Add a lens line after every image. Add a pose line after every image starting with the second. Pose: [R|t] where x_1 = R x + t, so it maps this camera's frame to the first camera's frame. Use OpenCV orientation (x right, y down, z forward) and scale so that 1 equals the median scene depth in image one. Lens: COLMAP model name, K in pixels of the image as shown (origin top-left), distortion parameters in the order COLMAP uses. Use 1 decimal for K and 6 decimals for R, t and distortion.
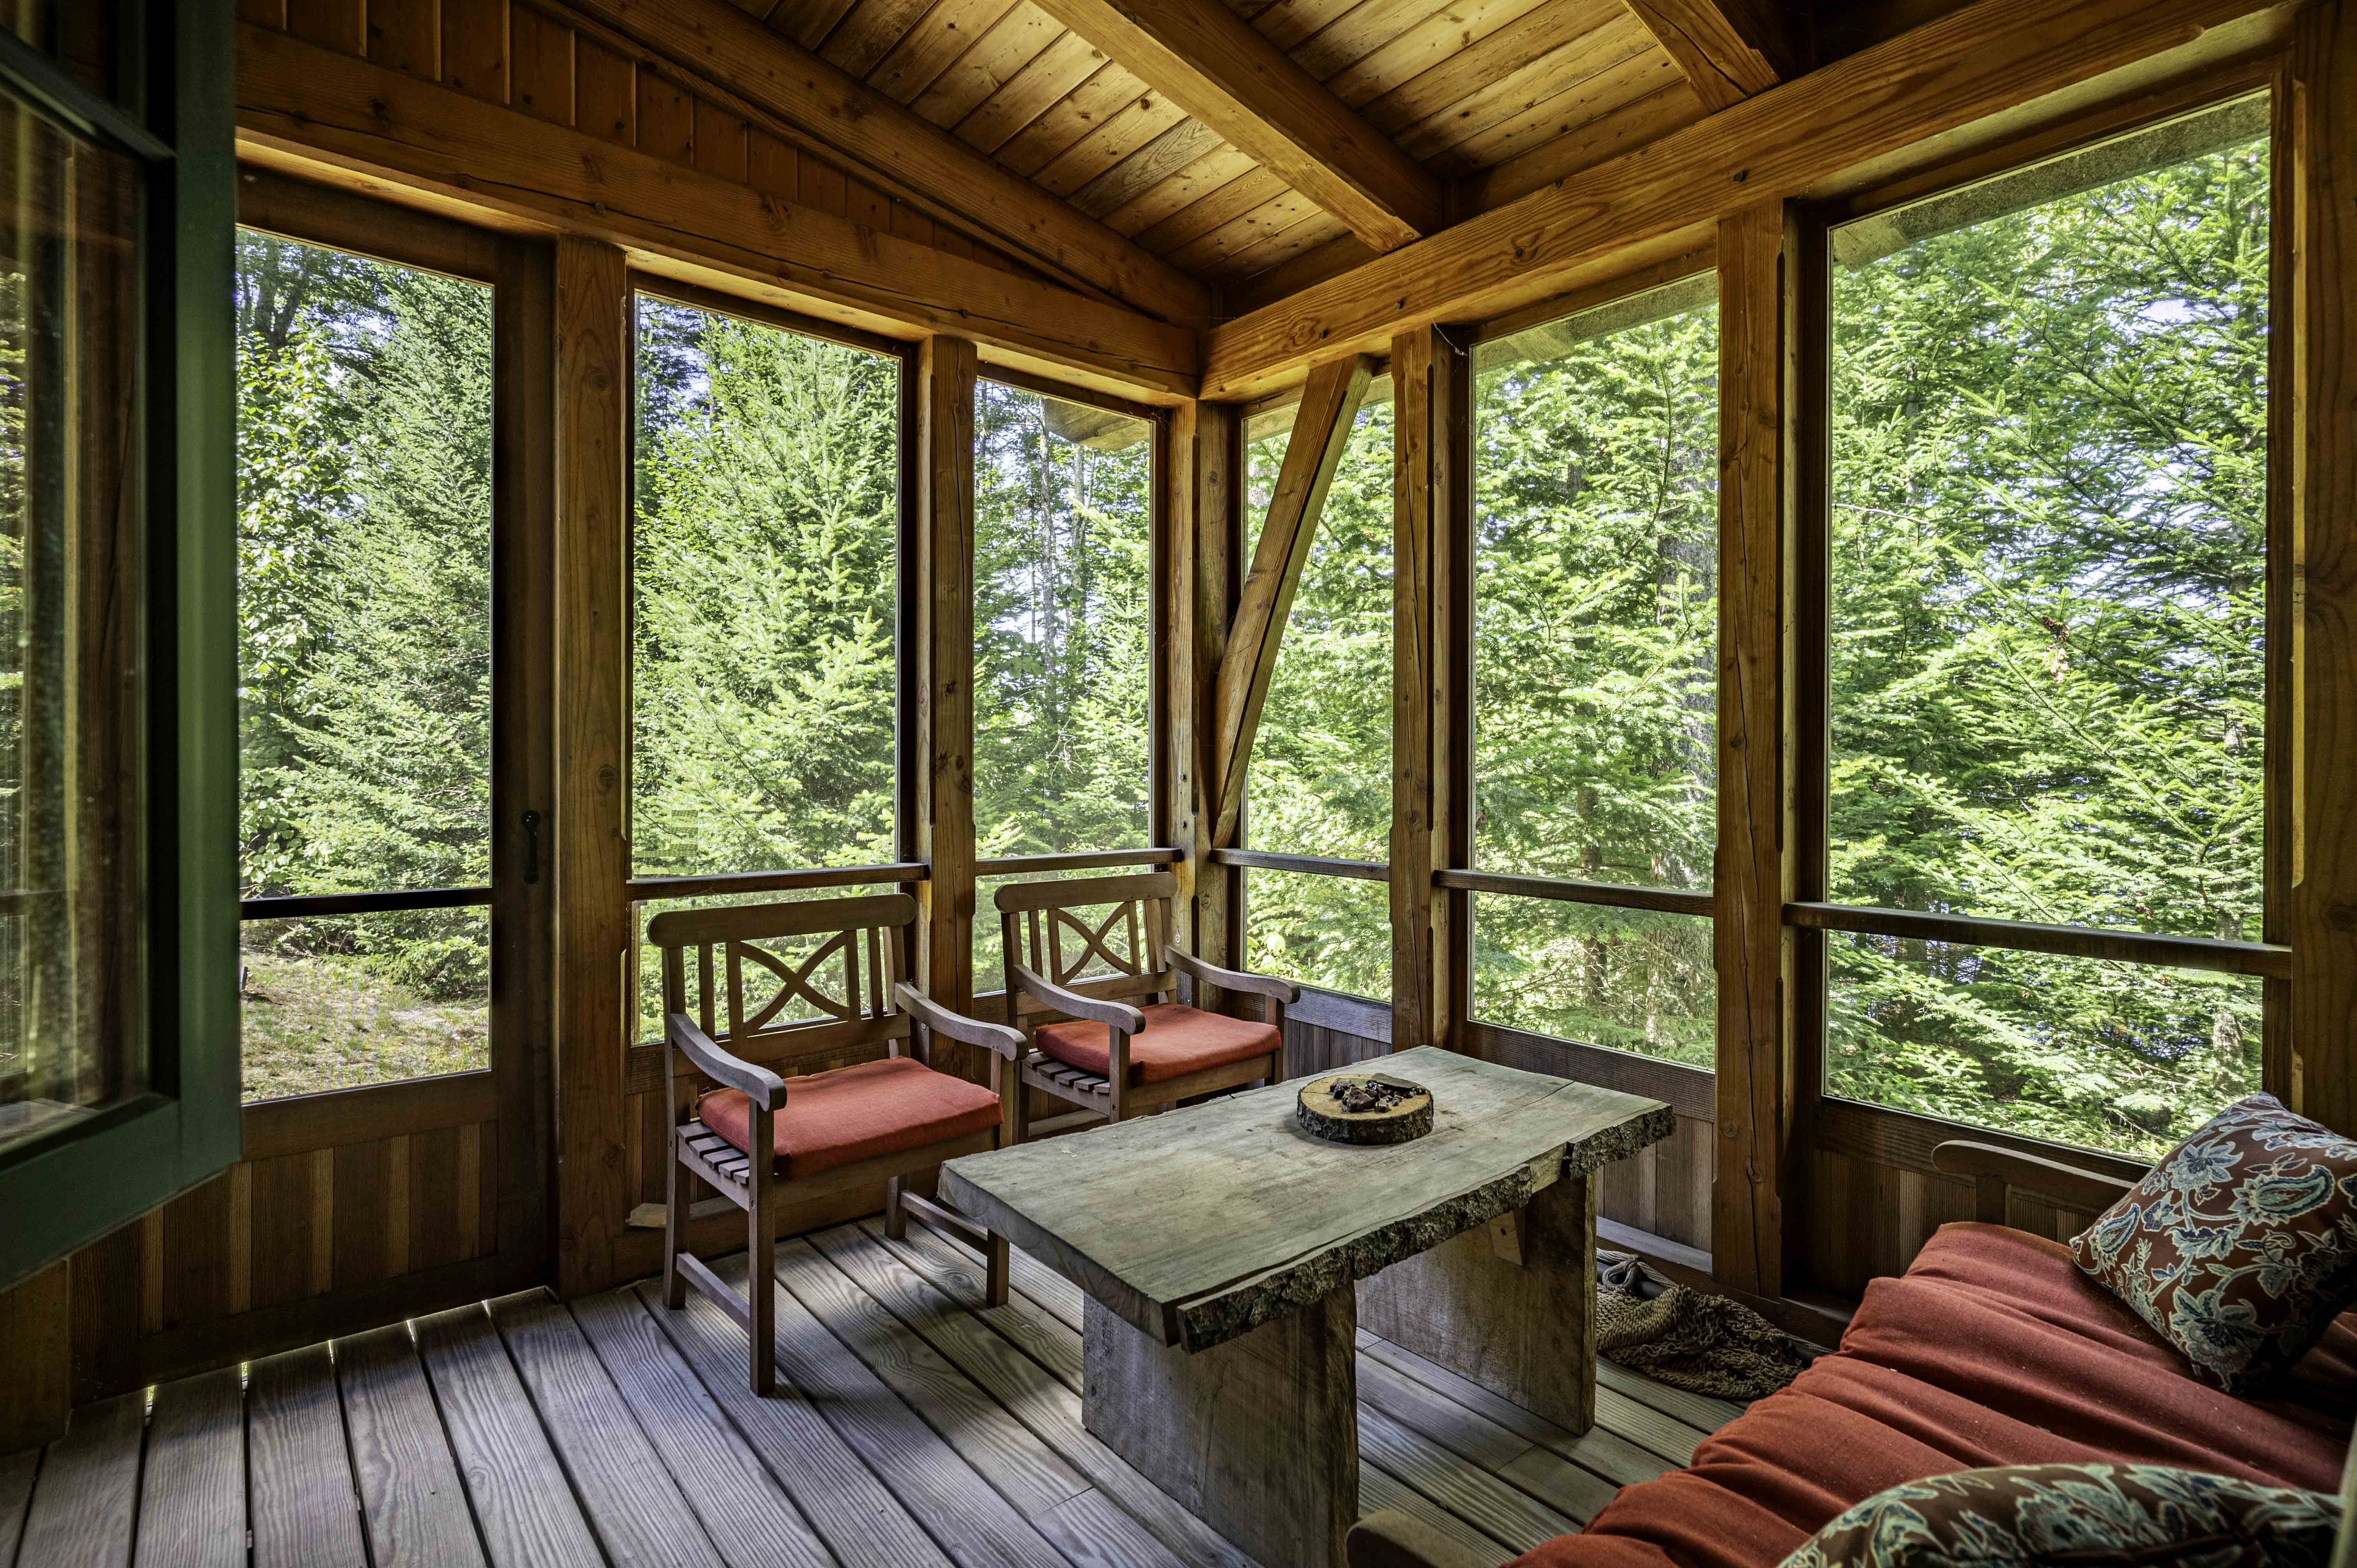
lens RADIAL K [[1150.0, 0, 1178.5], [0, 1150.0, 784.0], [0, 0, 1]] dist [-0.000877, -0.000459]
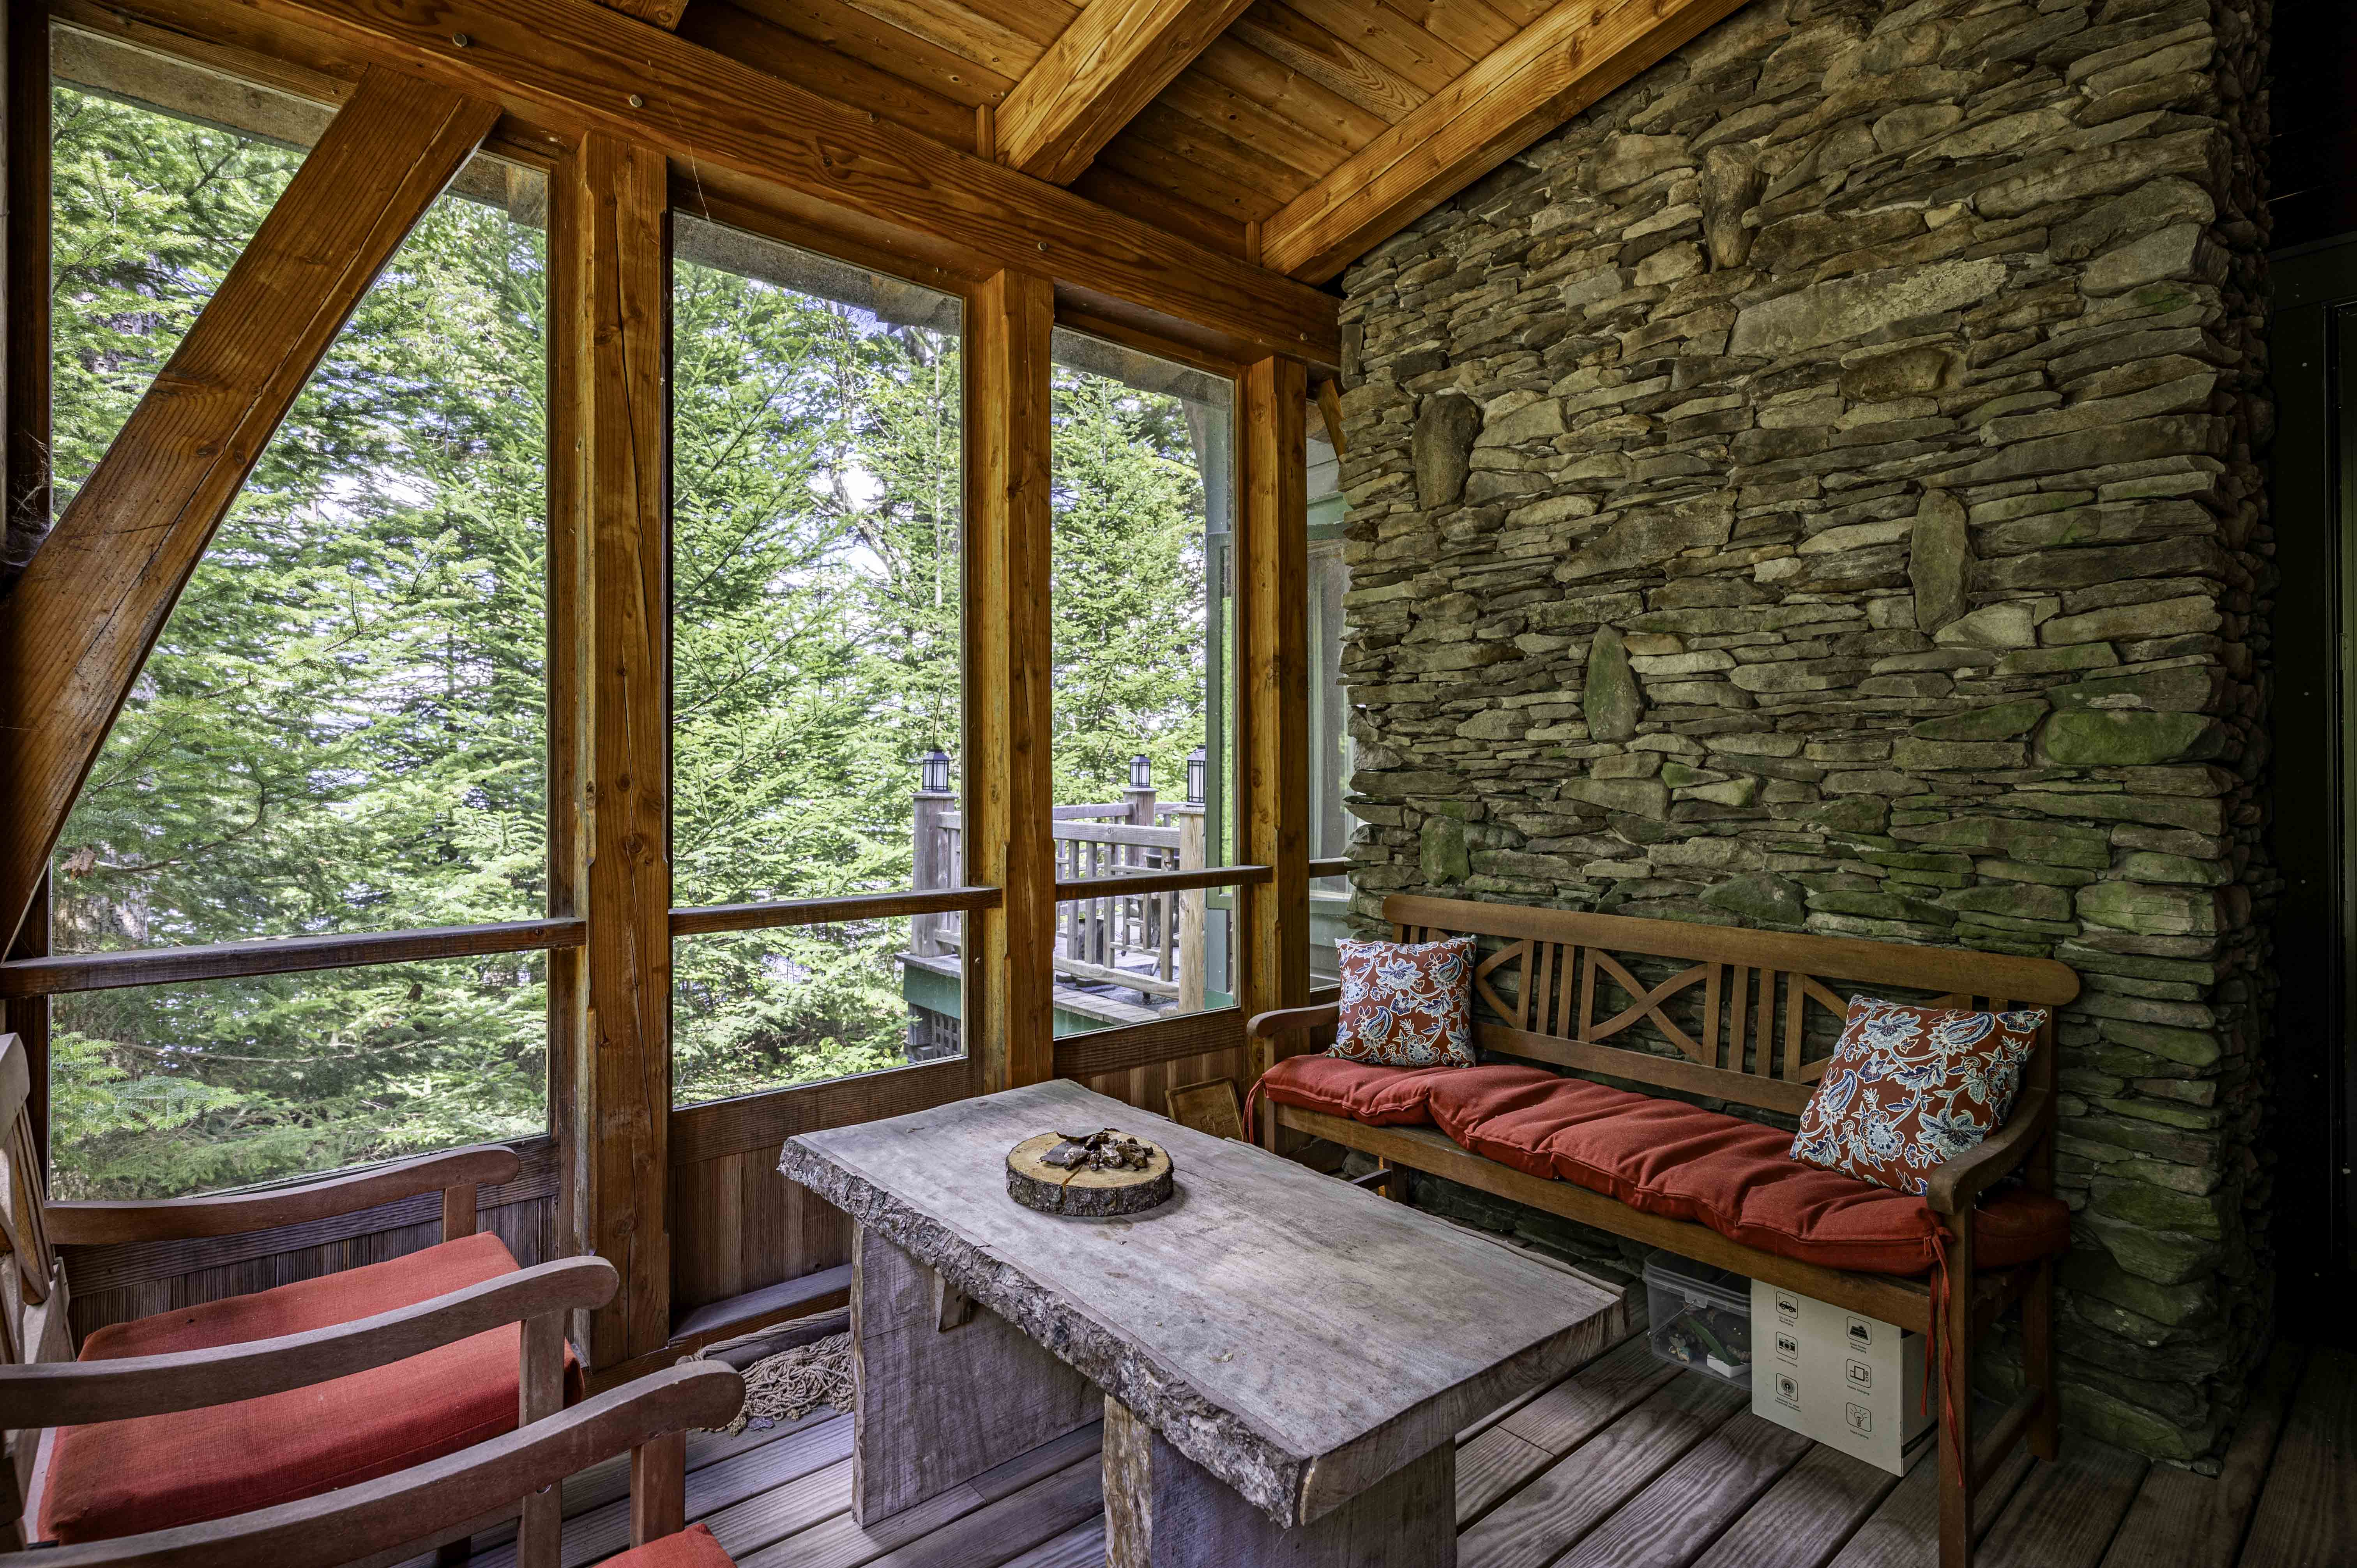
lens RADIAL K [[1150.0, 0, 1178.5], [0, 1150.0, 784.0], [0, 0, 1]] dist [-0.000877, -0.000459]
pose [[-0.014362, -0.018179, 0.999732, -0.725021], [0.019799, 0.999634, 0.018462, -0.021450], [-0.999701, 0.020059, -0.013997, 0.993188]]
